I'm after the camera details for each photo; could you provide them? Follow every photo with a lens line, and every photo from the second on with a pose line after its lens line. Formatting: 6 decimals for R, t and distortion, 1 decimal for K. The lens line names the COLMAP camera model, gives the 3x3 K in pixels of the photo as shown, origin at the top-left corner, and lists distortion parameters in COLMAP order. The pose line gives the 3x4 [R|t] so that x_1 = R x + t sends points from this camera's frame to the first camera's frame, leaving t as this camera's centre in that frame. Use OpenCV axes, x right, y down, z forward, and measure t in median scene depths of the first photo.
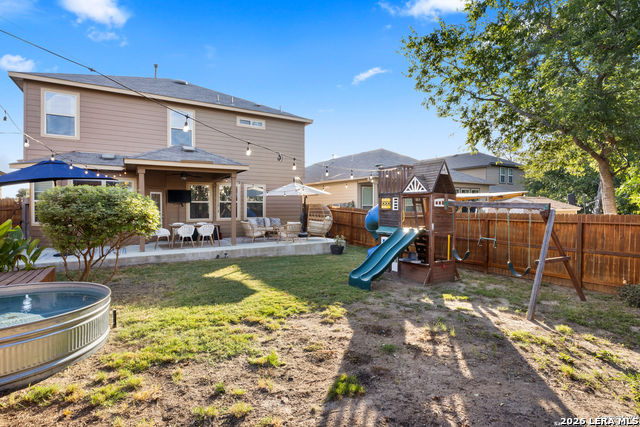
lens RADIAL K [[318.8, 0, 320.0], [0, 318.8, 209.1], [0, 0, 1]] dist [-0.003774, -0.002691]
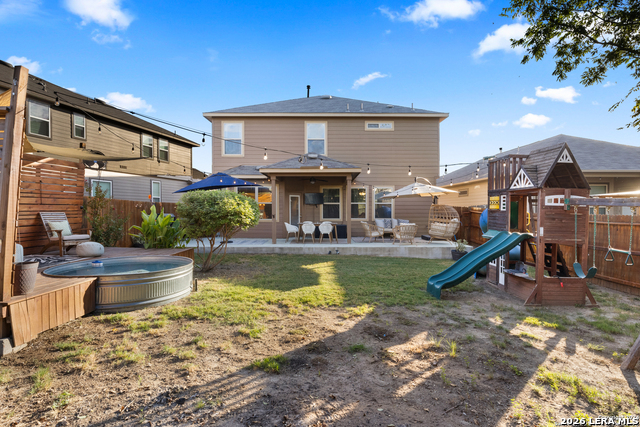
lens RADIAL K [[318.8, 0, 318.2], [0, 318.8, 215.6], [0, 0, 1]] dist [-0.003774, -0.002691]
pose [[0.850986, 0.013081, -0.525025, 0.379664], [-0.007674, 0.999893, 0.012475, 0.013767], [0.525132, -0.006587, 0.850995, 0.070459]]
